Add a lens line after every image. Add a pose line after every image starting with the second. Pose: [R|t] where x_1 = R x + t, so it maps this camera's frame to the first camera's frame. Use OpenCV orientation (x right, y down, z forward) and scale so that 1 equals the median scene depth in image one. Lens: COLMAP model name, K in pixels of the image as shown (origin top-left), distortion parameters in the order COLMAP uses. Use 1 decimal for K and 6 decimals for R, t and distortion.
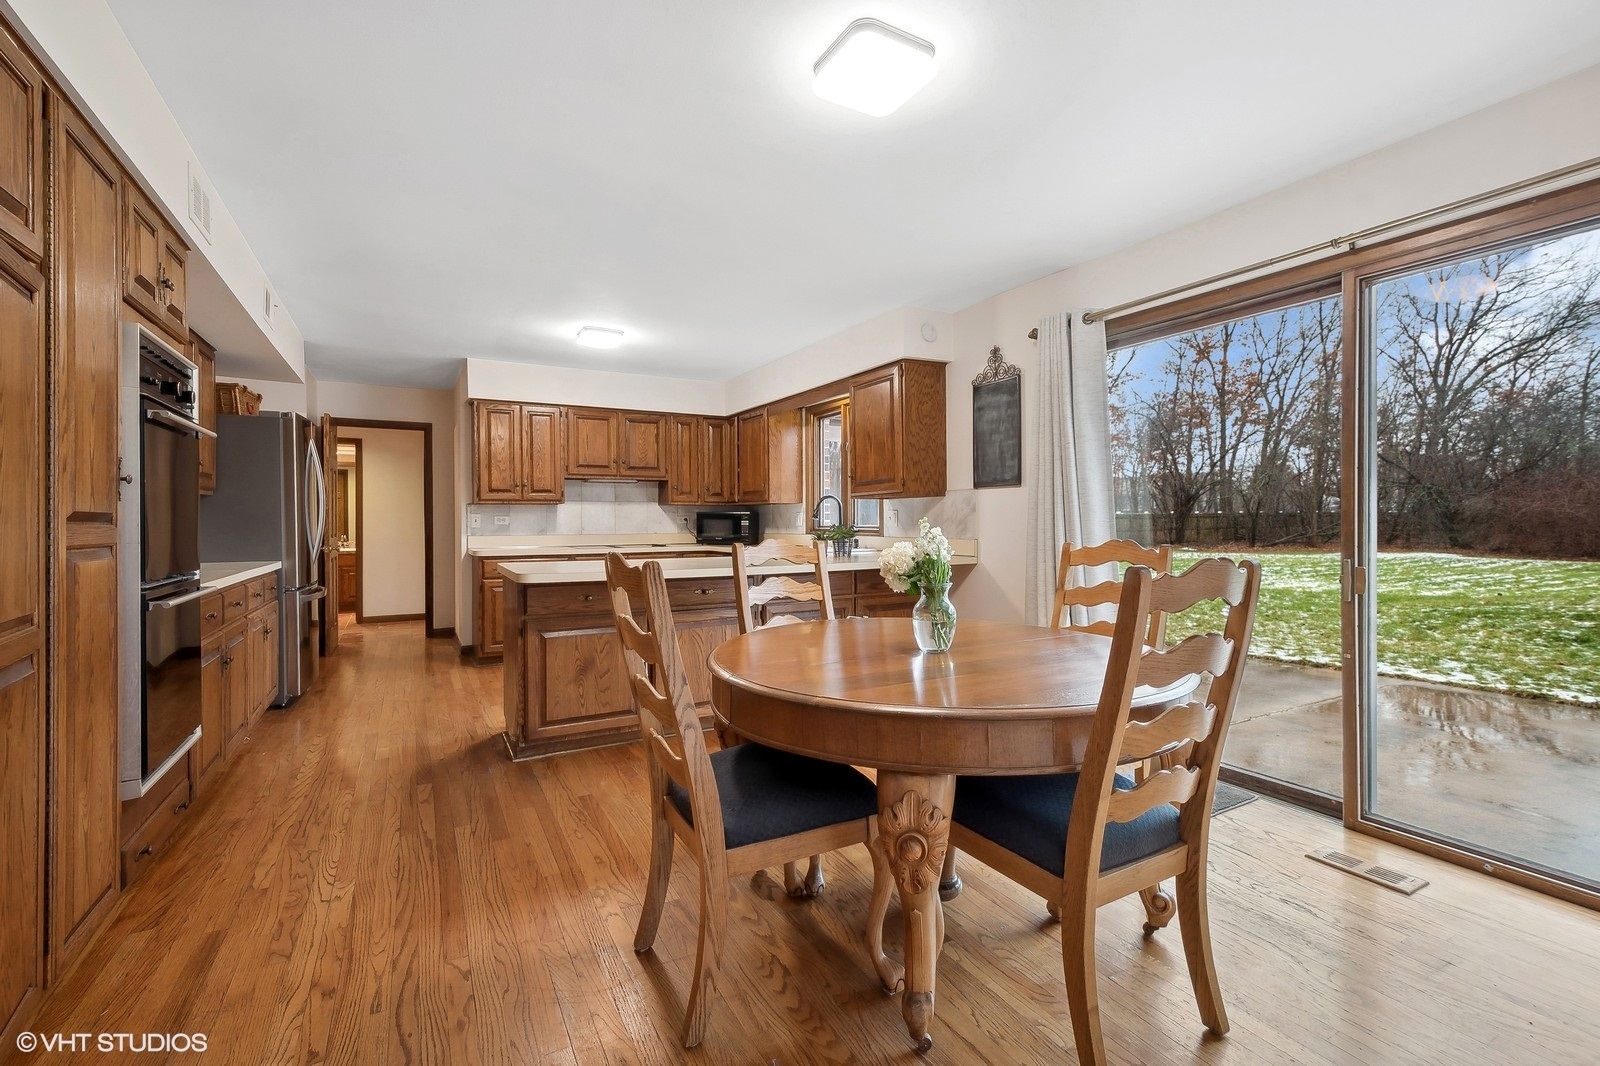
lens RADIAL K [[714.2, 0, 806.5], [0, 714.2, 528.0], [0, 0, 1]] dist [-0.000616, -0.000309]
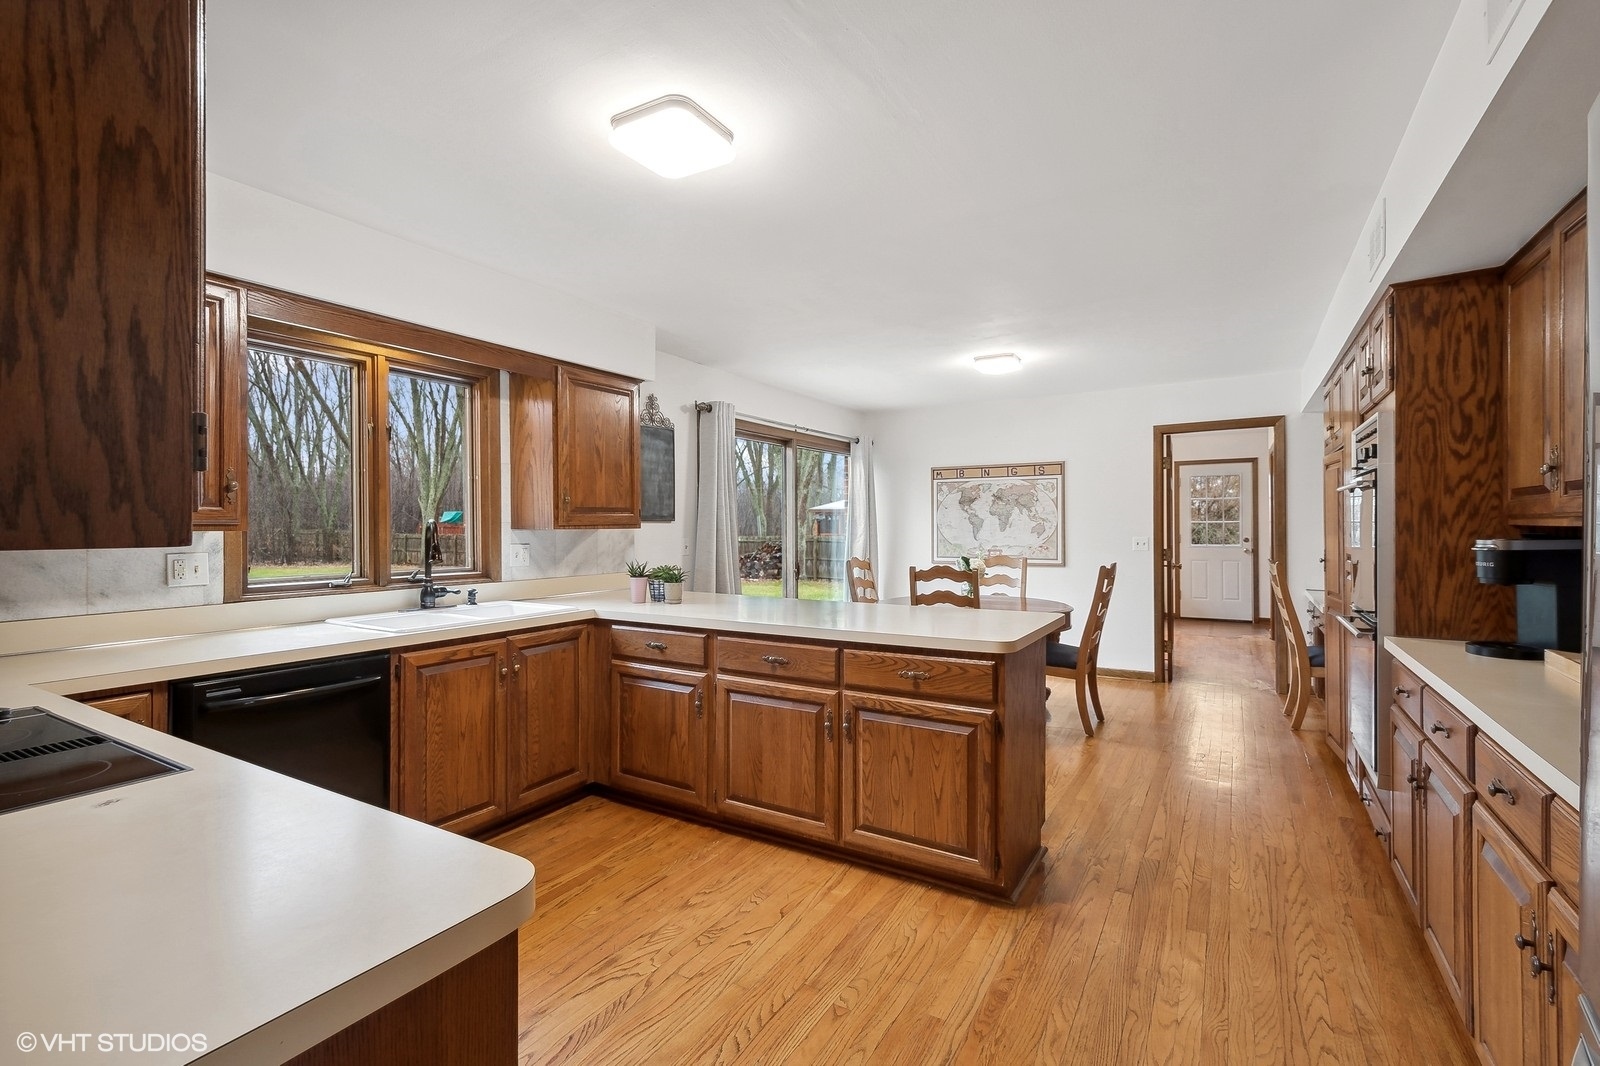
lens RADIAL K [[714.2, 0, 815.8], [0, 714.2, 527.1], [0, 0, 1]] dist [-0.000616, -0.000309]
pose [[-0.511485, 0.001409, 0.859291, -0.562905], [0.009002, 0.999953, 0.003718, -0.035630], [-0.859245, 0.009637, -0.511473, 0.937291]]
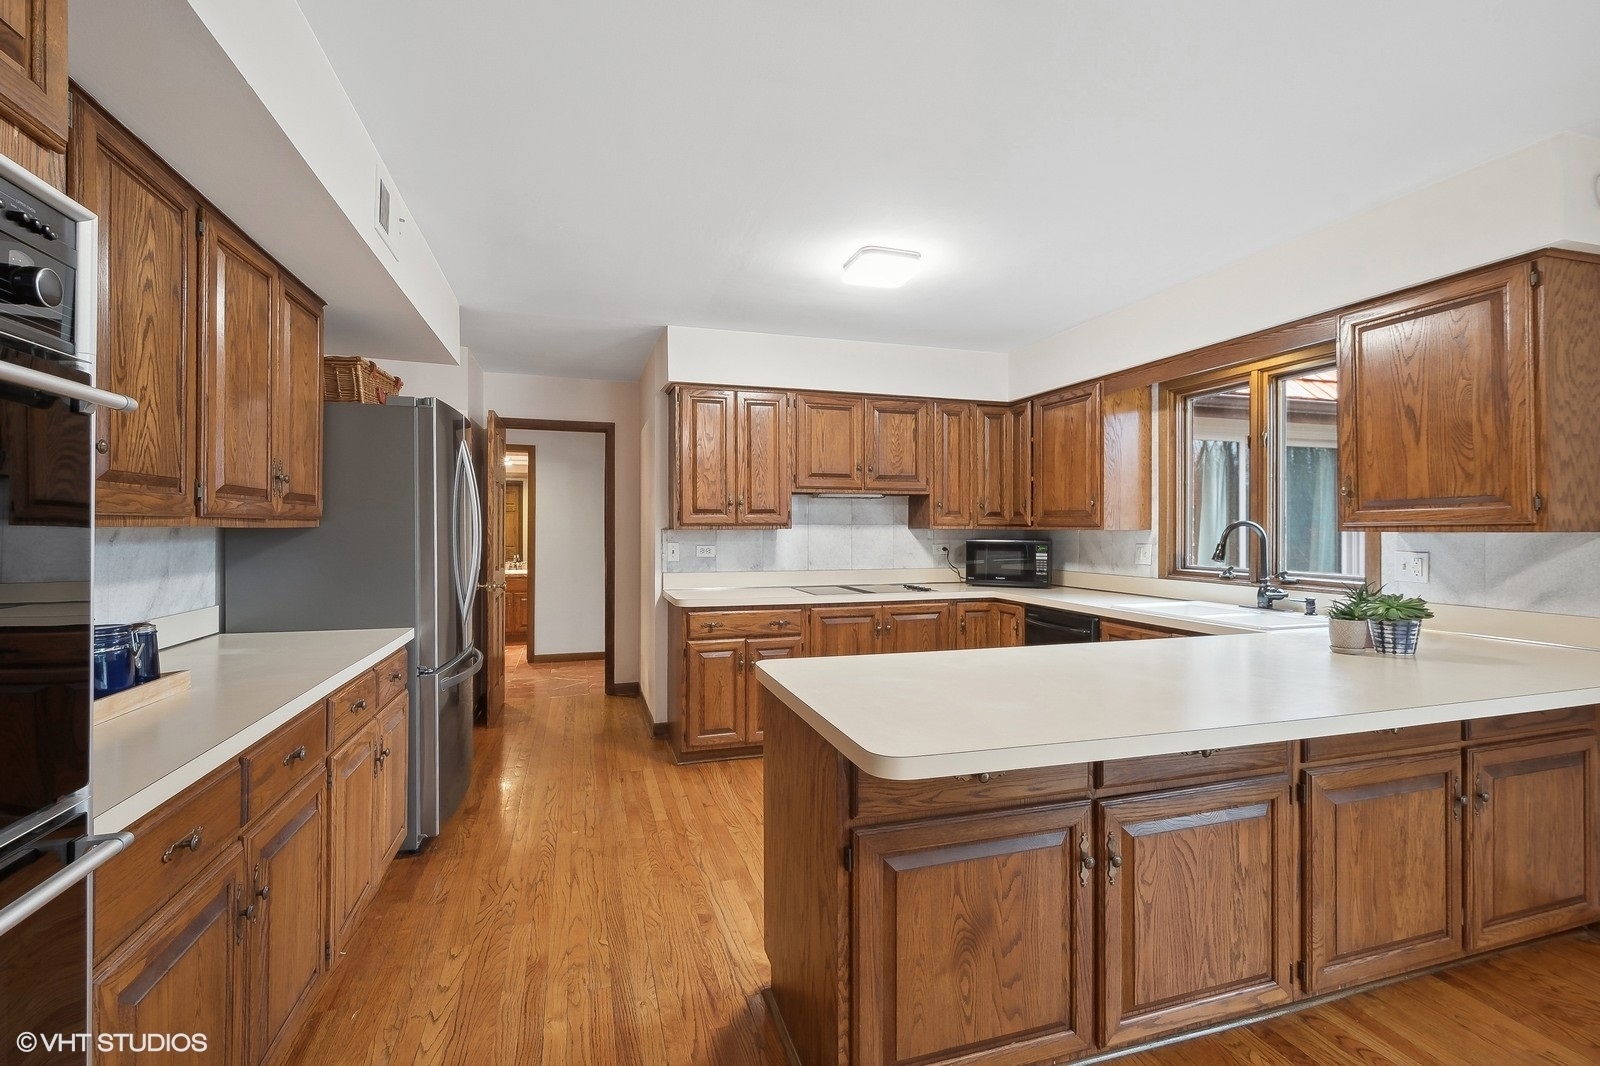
lens RADIAL K [[714.2, 0, 807.7], [0, 714.2, 527.3], [0, 0, 1]] dist [-0.000616, -0.000309]
pose [[0.980856, 0.004067, -0.194693, -0.190073], [-0.005778, 0.999950, -0.008222, -0.030746], [0.194650, 0.009190, 0.980830, 0.316601]]
